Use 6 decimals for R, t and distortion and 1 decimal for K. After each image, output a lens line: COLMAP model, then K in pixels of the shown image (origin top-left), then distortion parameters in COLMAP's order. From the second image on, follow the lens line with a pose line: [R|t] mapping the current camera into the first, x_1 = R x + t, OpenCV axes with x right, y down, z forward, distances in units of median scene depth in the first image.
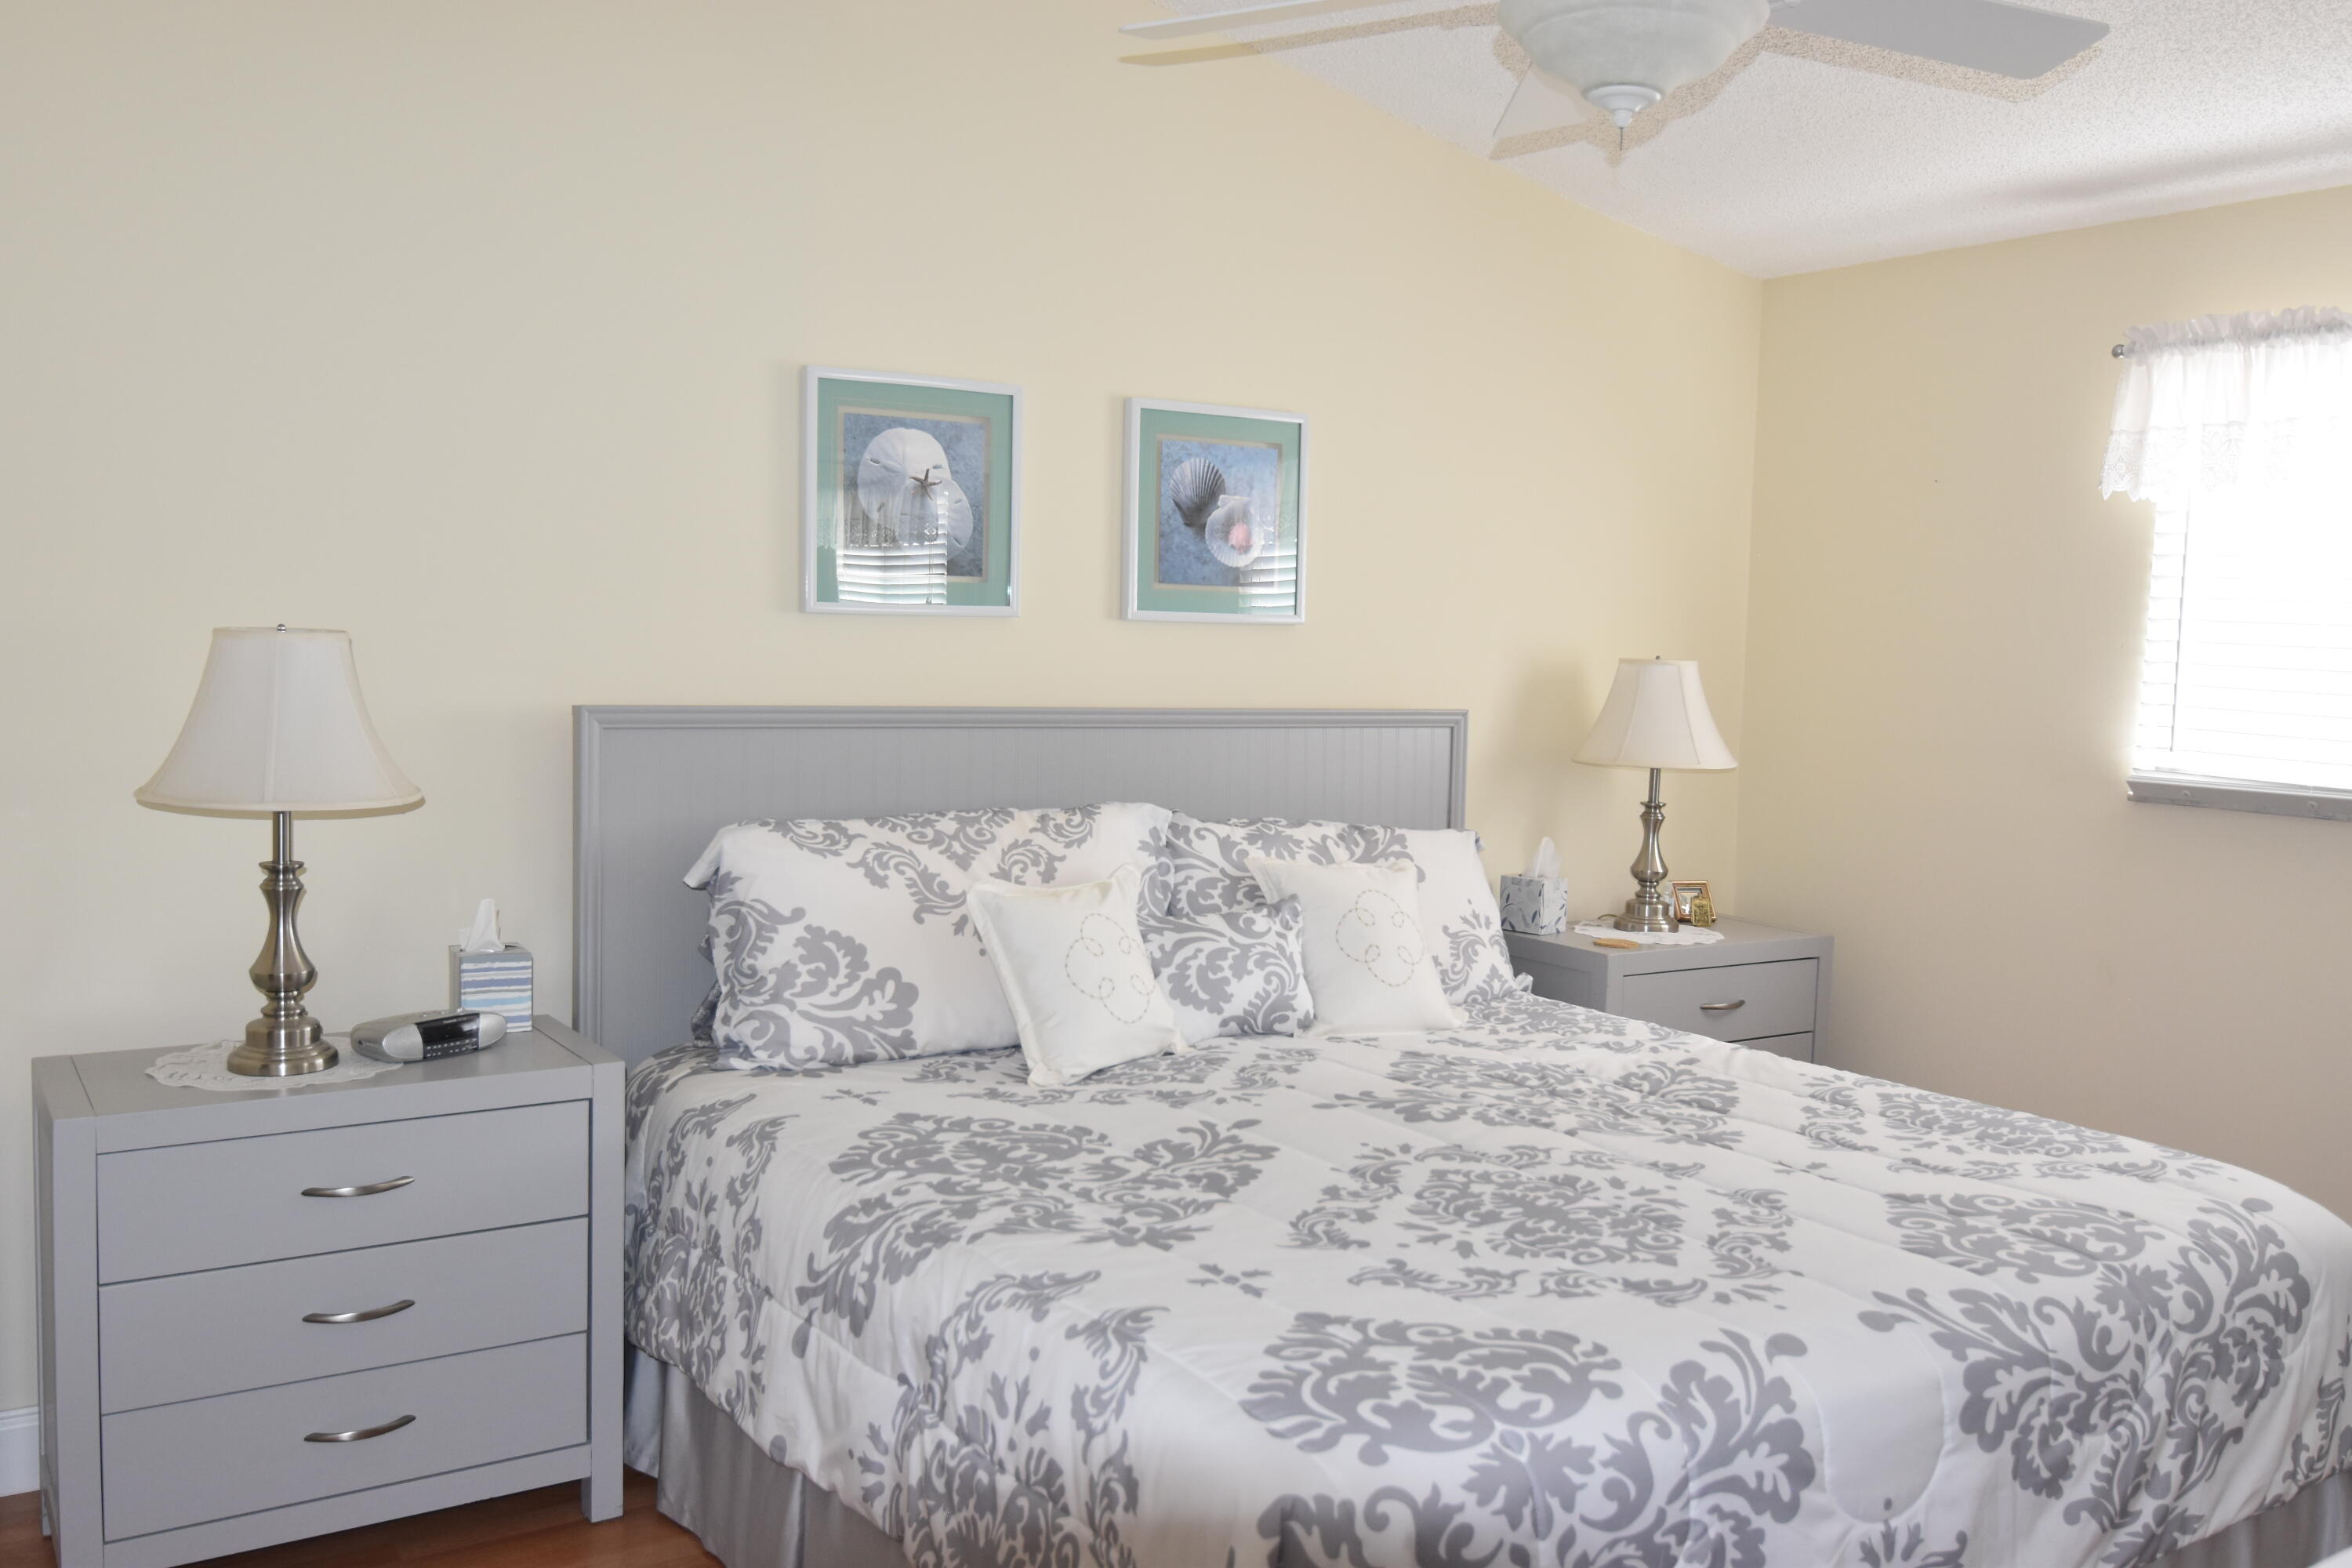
lens RADIAL K [[1957.5, 0, 1176.0], [0, 1957.5, 784.0], [0, 0, 1]] dist [0.001892, -0.014365]
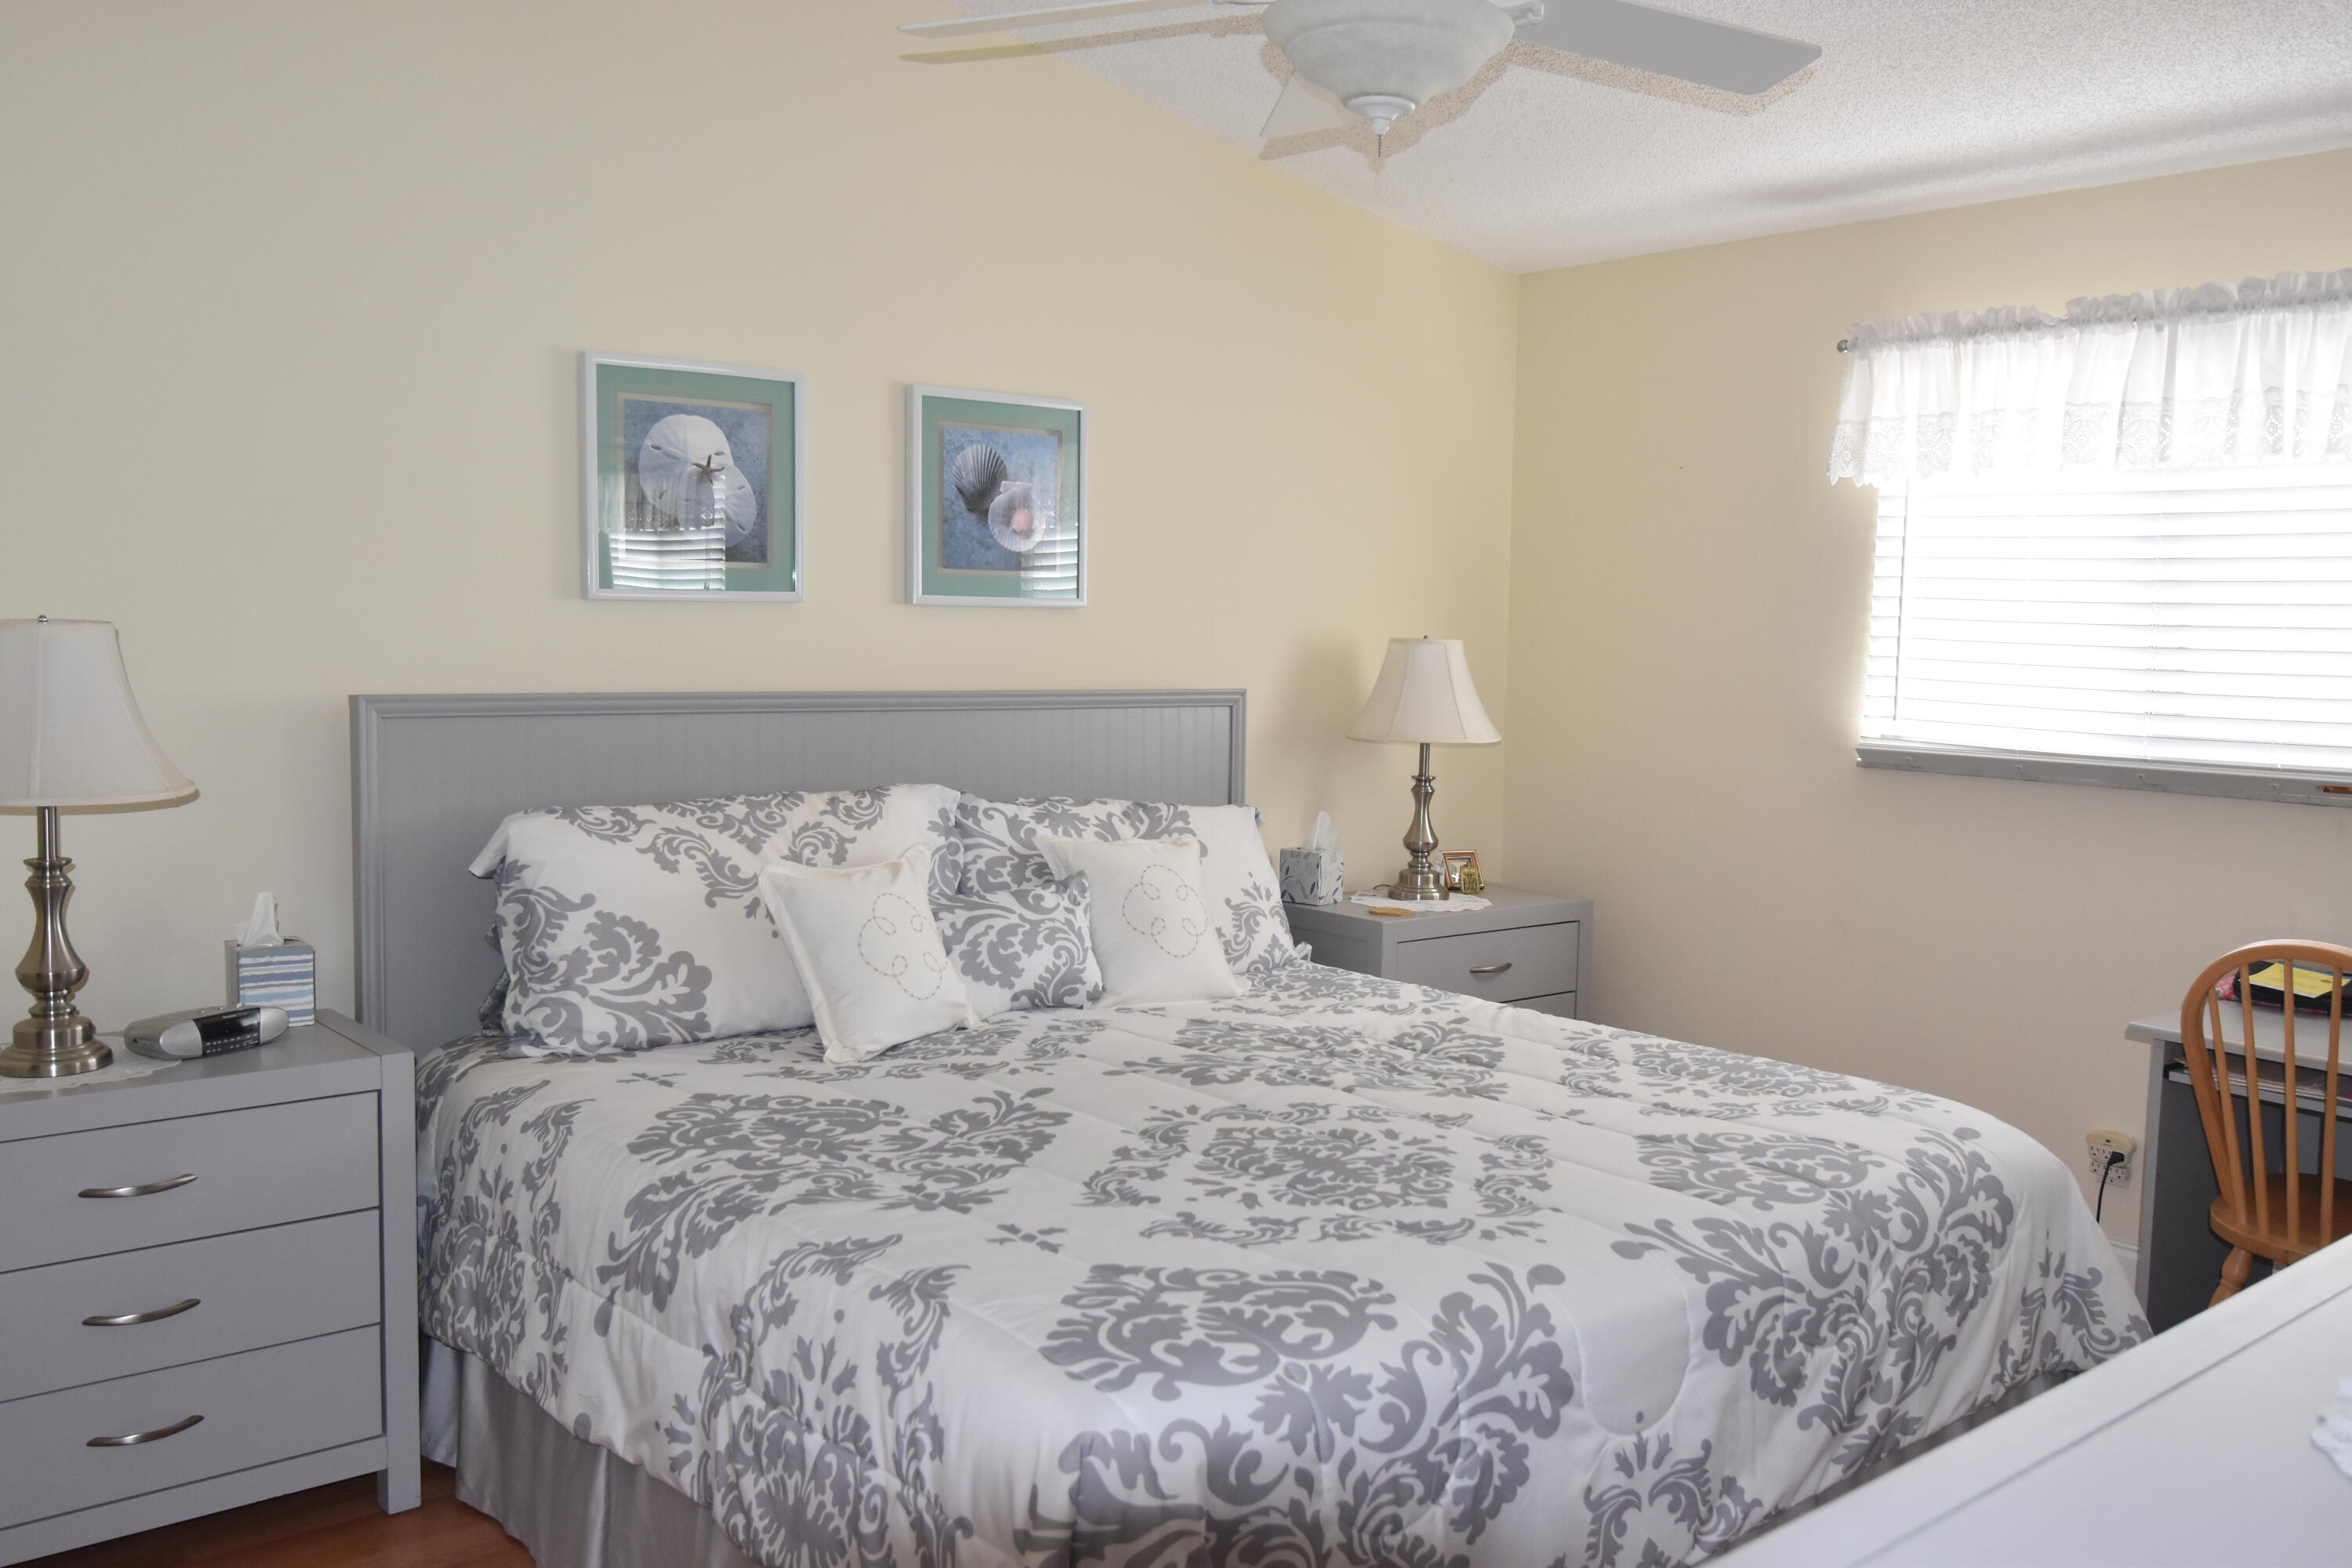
lens RADIAL K [[1957.5, 0, 1176.0], [0, 1957.5, 784.0], [0, 0, 1]] dist [0.001892, -0.014365]
pose [[0.993766, -0.017068, 0.110170, -0.003486], [0.016094, 0.999823, 0.009724, 0.002084], [-0.110316, -0.007890, 0.993865, -0.034097]]
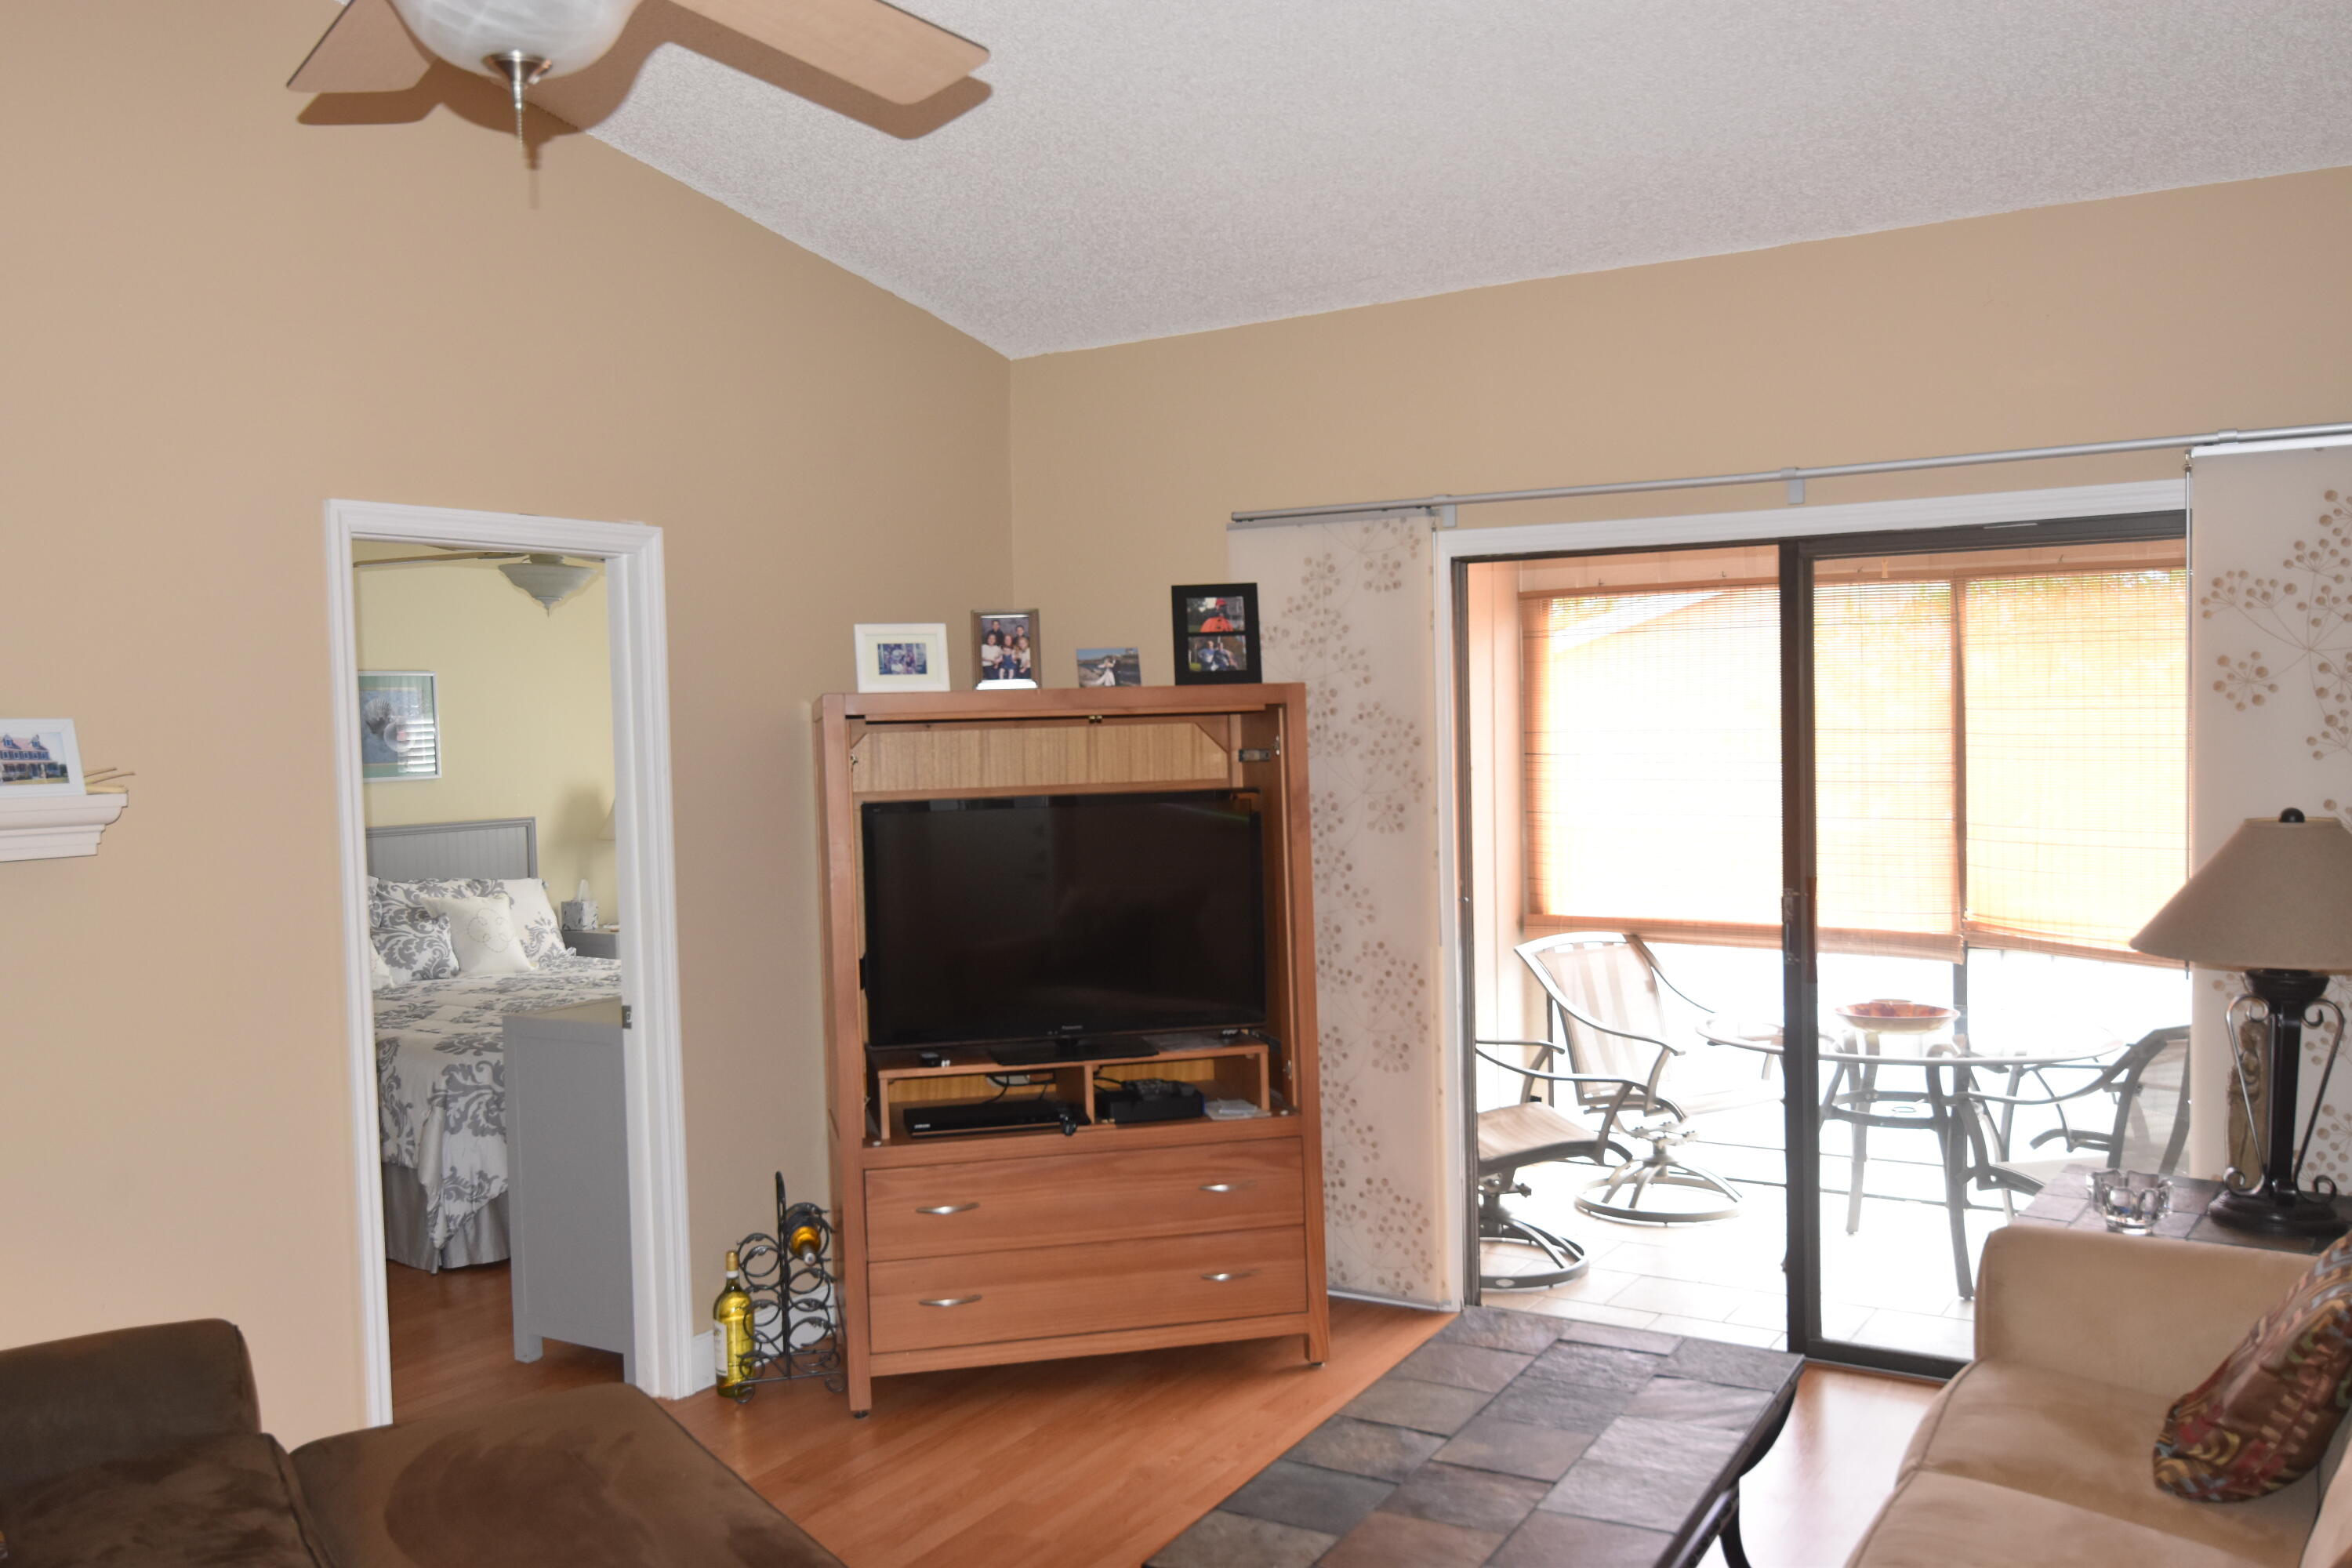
lens RADIAL K [[1957.5, 0, 1176.0], [0, 1957.5, 784.0], [0, 0, 1]] dist [0.001892, -0.014365]
pose [[0.912237, -0.066887, 0.404165, -0.079021], [0.083657, 0.996207, -0.023955, 0.044106], [-0.401029, 0.055664, 0.914372, -1.551752]]
